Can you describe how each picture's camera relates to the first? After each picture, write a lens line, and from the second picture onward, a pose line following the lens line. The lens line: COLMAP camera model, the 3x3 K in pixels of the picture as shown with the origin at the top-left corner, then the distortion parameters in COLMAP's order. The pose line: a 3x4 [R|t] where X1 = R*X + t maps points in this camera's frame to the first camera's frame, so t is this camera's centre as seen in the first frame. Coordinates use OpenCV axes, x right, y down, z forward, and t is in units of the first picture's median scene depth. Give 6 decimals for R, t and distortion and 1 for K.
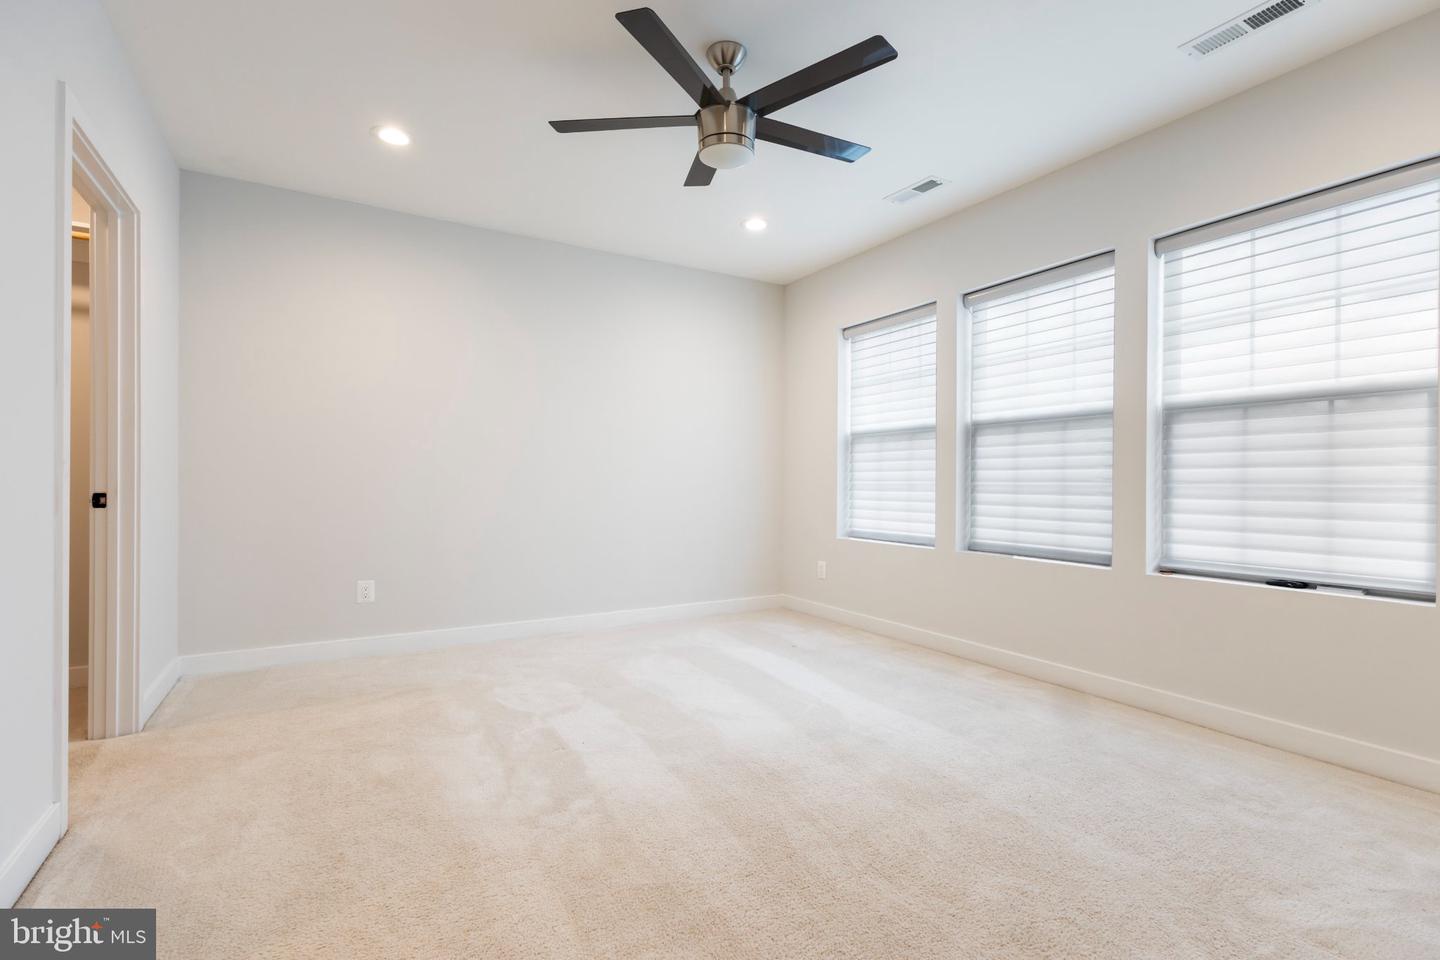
lens RADIAL K [[664.0, 0, 719.5], [0, 664.0, 484.9], [0, 0, 1]] dist [-0.001015, -0.000811]
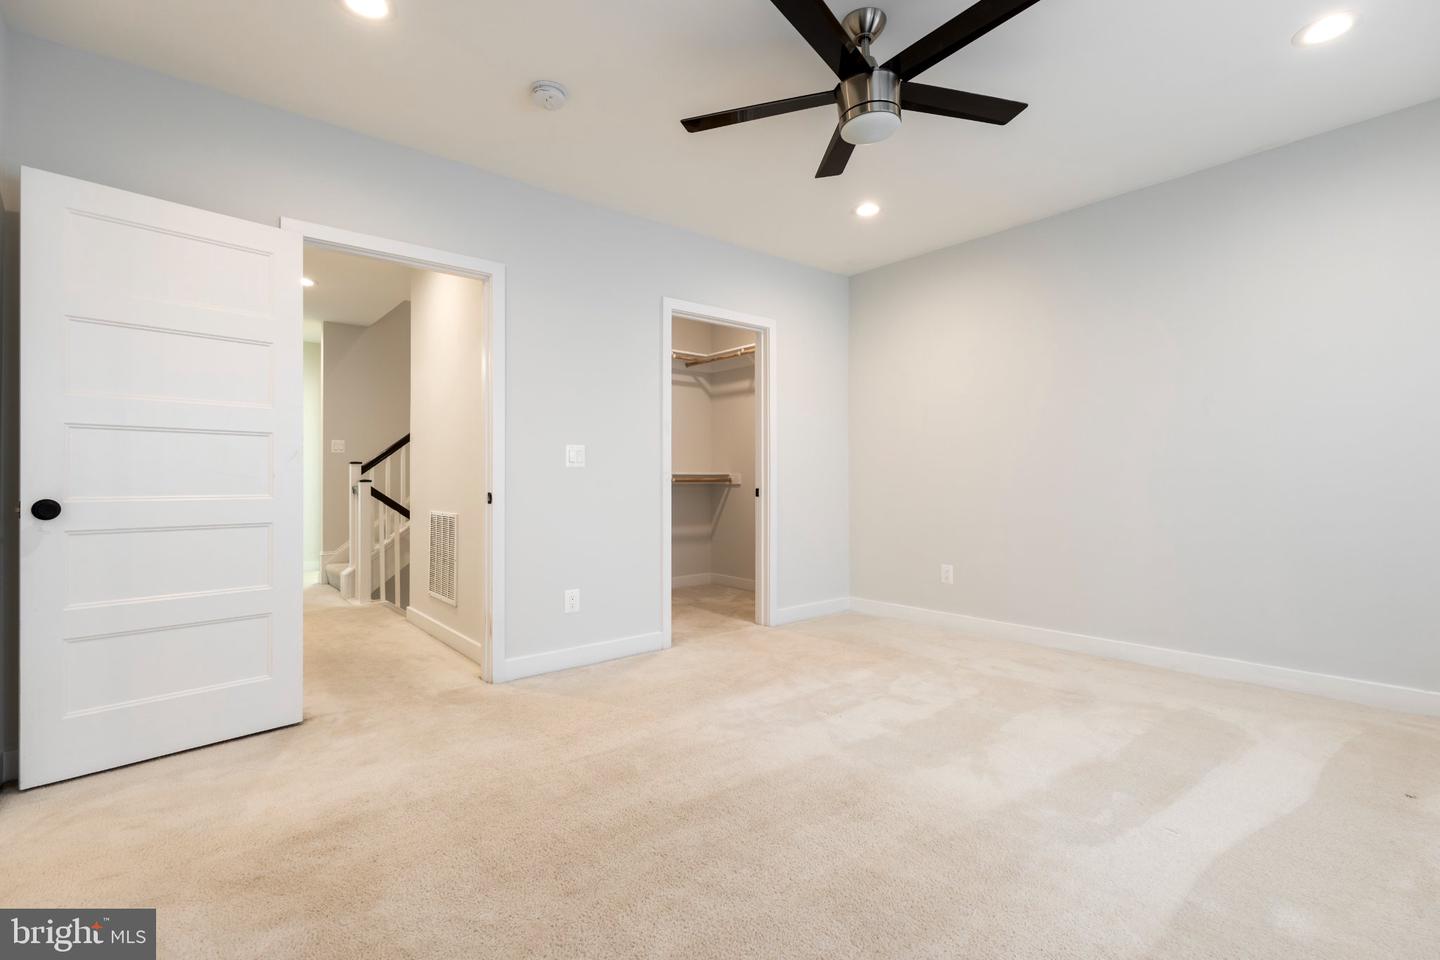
lens RADIAL K [[664.0, 0, 723.9], [0, 664.0, 475.9], [0, 0, 1]] dist [-0.001015, -0.000811]
pose [[0.166928, -0.012642, -0.985888, 0.838455], [-0.001846, 0.999912, -0.013134, 0.002217], [0.985967, 0.004013, 0.166890, 0.606964]]
